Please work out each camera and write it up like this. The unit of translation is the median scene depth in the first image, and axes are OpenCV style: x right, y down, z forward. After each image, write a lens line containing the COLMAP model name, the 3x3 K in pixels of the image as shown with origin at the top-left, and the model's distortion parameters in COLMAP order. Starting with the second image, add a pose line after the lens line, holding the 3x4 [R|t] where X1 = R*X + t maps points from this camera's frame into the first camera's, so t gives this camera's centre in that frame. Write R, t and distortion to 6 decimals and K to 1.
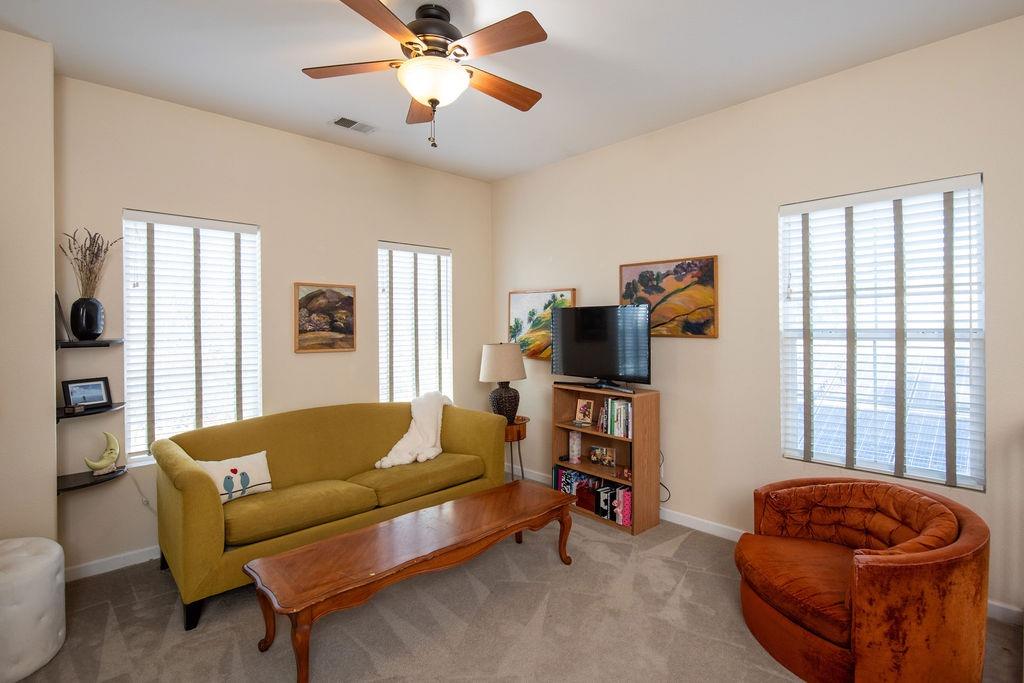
lens RADIAL K [[486.2, 0, 511.4], [0, 486.2, 333.2], [0, 0, 1]] dist [-0.004323, -0.004789]
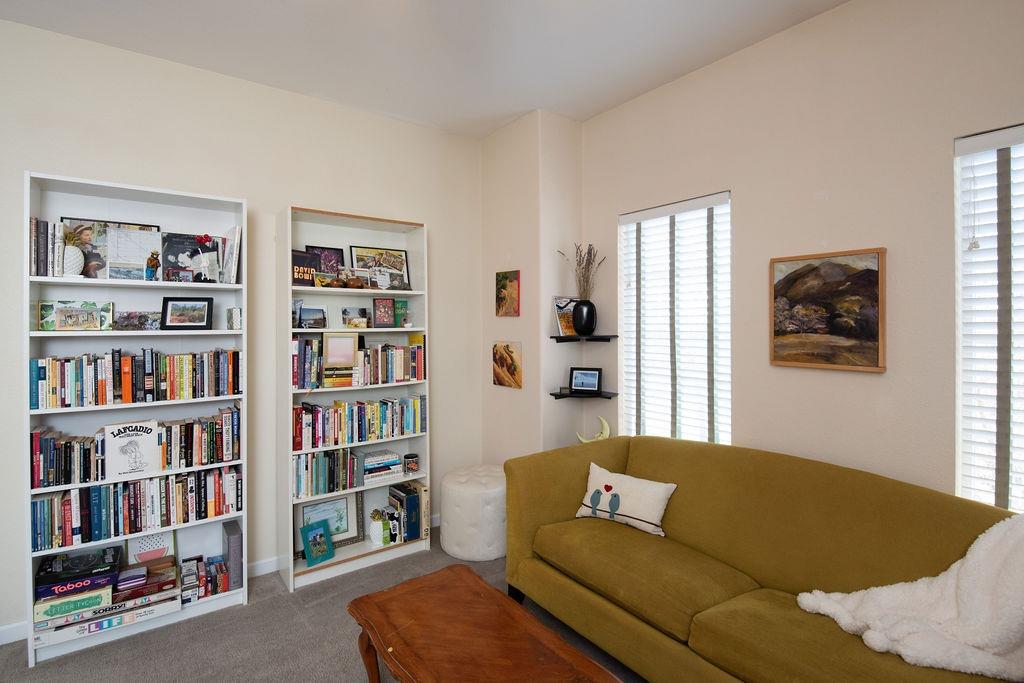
lens RADIAL K [[486.2, 0, 509.4], [0, 486.2, 326.3], [0, 0, 1]] dist [-0.004323, -0.004789]
pose [[-0.109334, 0.013444, -0.993914, 0.272730], [-0.011550, 0.999824, 0.014794, -0.018827], [0.993938, 0.013097, -0.109160, 0.760045]]
